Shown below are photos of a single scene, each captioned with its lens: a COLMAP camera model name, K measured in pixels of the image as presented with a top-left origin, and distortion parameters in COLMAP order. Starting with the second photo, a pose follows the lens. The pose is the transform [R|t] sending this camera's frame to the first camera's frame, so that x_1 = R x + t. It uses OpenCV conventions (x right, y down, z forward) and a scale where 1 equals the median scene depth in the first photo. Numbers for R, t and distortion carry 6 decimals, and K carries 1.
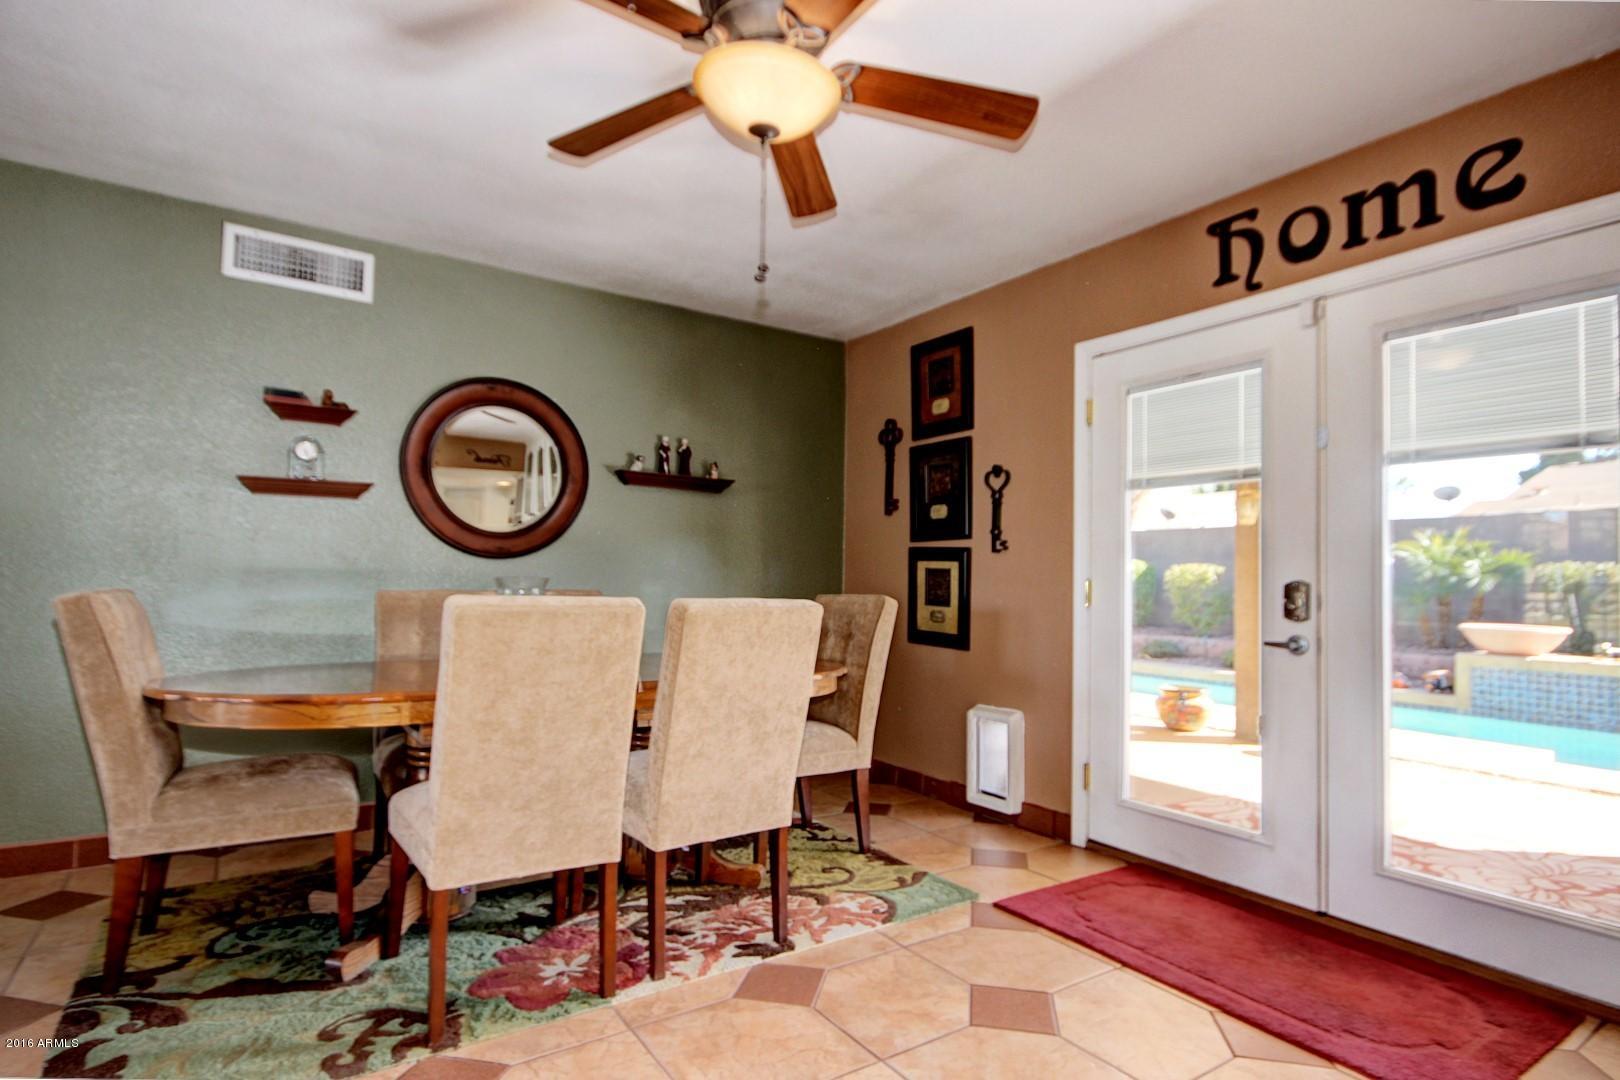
lens RADIAL K [[822.5, 0, 804.2], [0, 822.5, 556.5], [0, 0, 1]] dist [-0.016865, 0.002918]
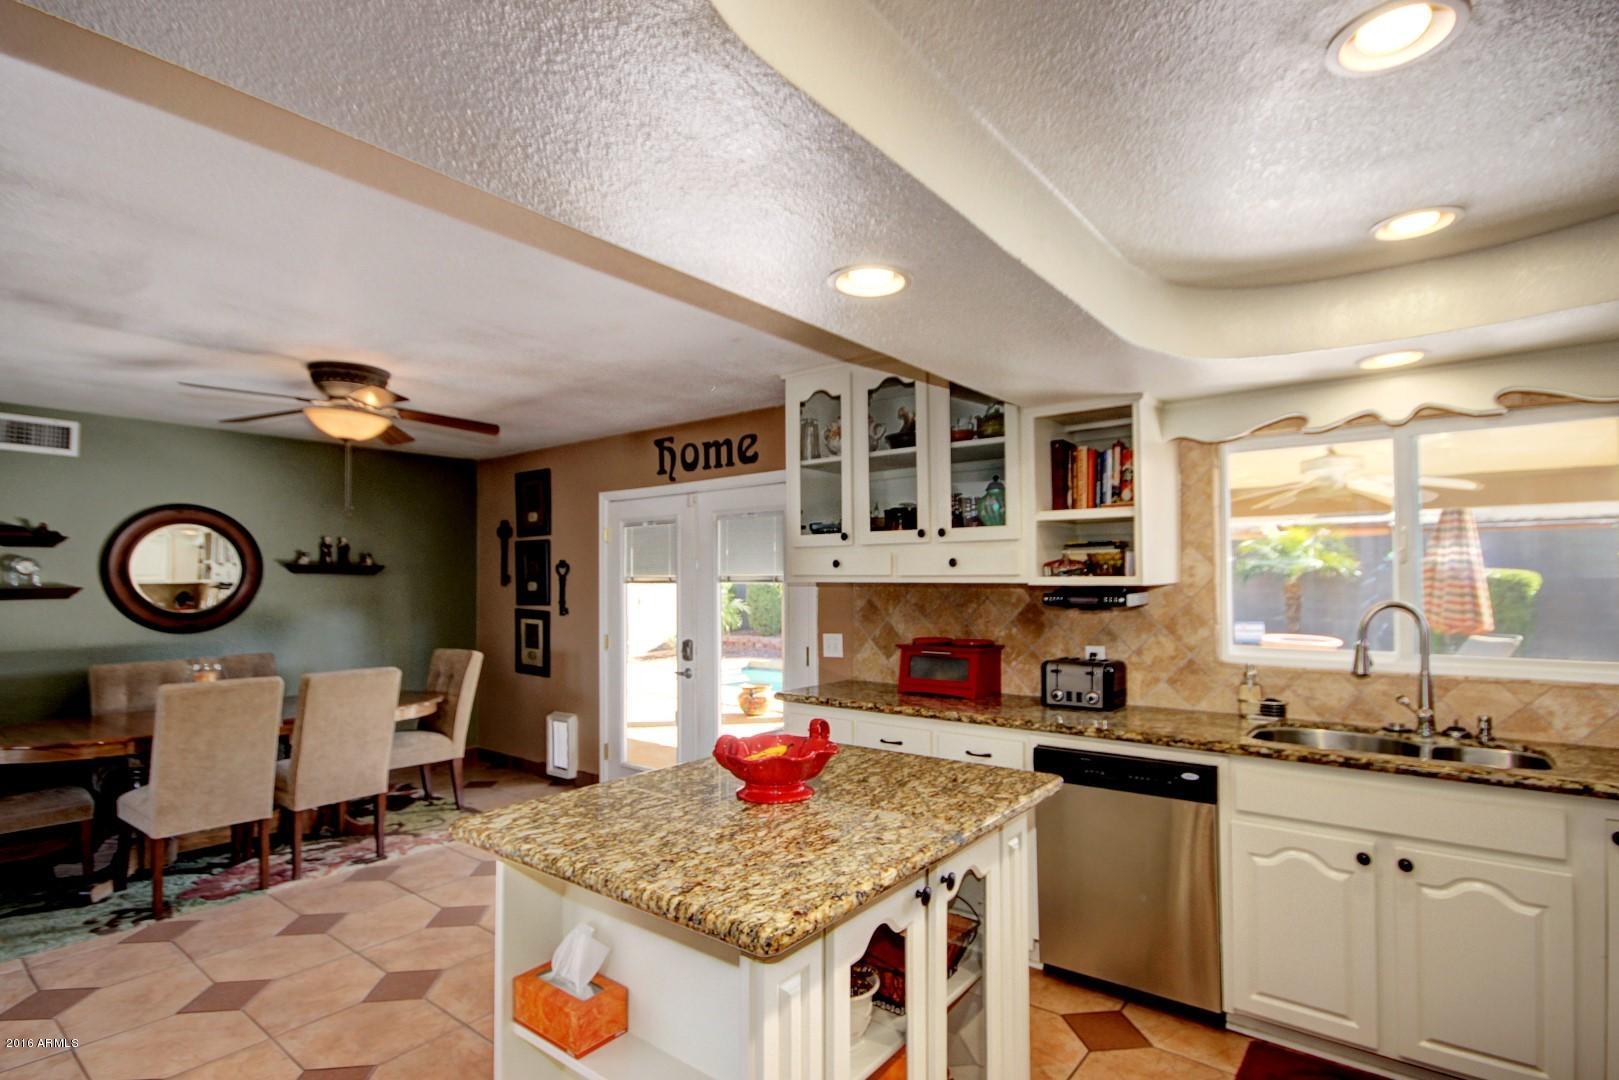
lens RADIAL K [[783.5, 0, 816.7], [0, 783.5, 562.1], [0, 0, 1]] dist [-0.009387, -0.005589]
pose [[0.947028, -0.013885, 0.320849, 0.247742], [0.011600, 0.999892, 0.009032, -0.133209], [-0.320940, -0.004832, 0.947087, -0.677100]]
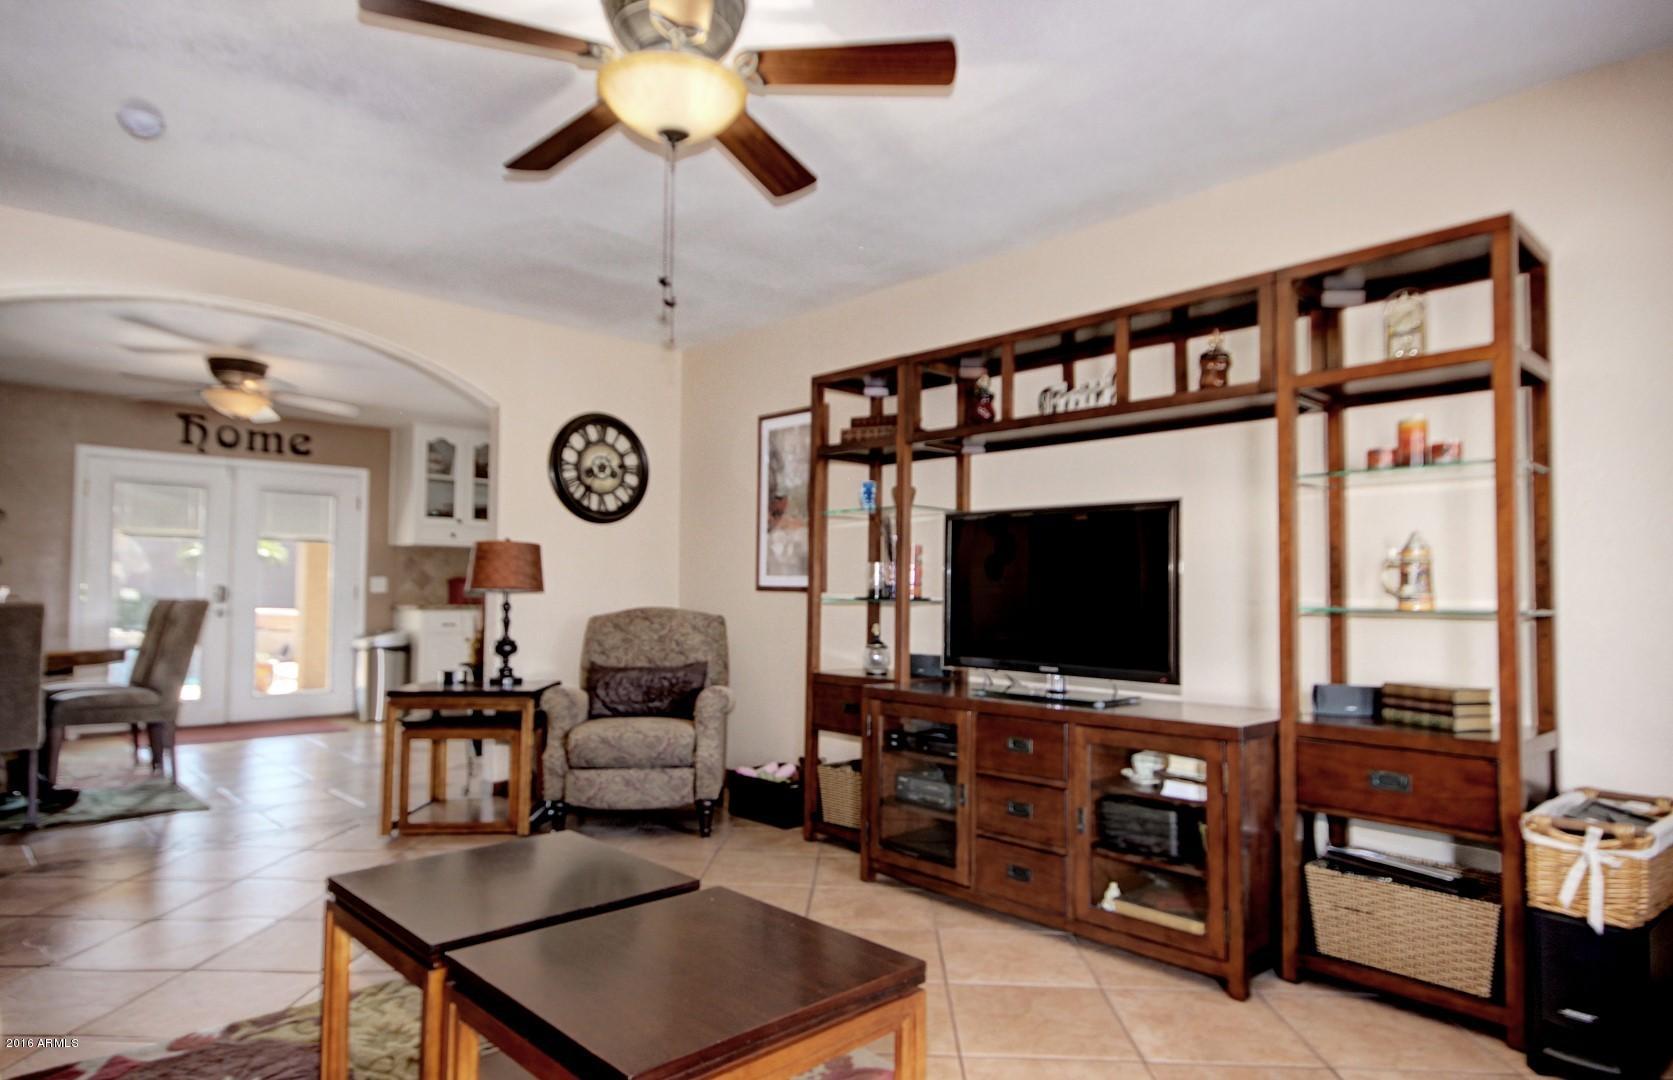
lens RADIAL K [[960.2, 0, 838.0], [0, 960.2, 548.8], [0, 0, 1]] dist [0.003336, 0.000956]
pose [[-0.182560, 0.023931, 0.982903, -1.974527], [-0.040641, 0.998666, -0.031863, -0.047596], [-0.982354, -0.045763, -0.181344, -0.190951]]
